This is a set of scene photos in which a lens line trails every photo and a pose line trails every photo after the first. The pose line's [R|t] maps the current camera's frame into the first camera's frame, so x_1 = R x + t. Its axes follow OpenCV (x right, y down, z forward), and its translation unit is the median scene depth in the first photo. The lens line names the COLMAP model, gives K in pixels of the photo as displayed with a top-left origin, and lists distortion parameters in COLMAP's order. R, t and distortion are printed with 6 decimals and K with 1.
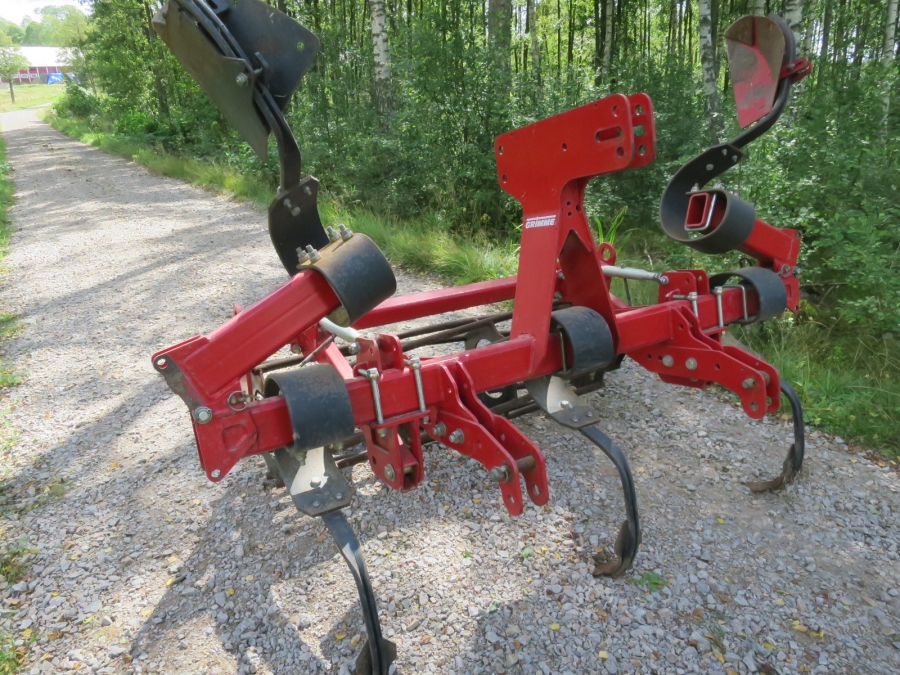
lens RADIAL K [[641.0, 0, 450.2], [0, 641.0, 339.0], [0, 0, 1]] dist [-0.058376, 0.014463]
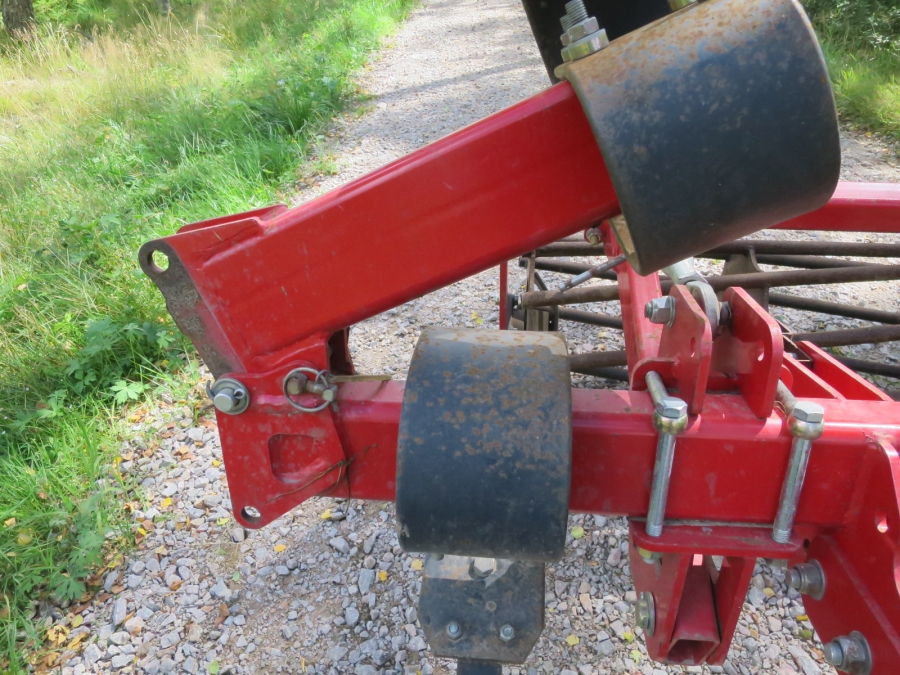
lens RADIAL K [[641.0, 0, 450.2], [0, 641.0, 339.0], [0, 0, 1]] dist [-0.058376, 0.014463]
pose [[0.813434, 0.337000, -0.474084, -0.057527], [-0.199861, 0.927369, 0.316294, -0.063453], [0.546242, -0.162533, 0.821707, 0.557827]]
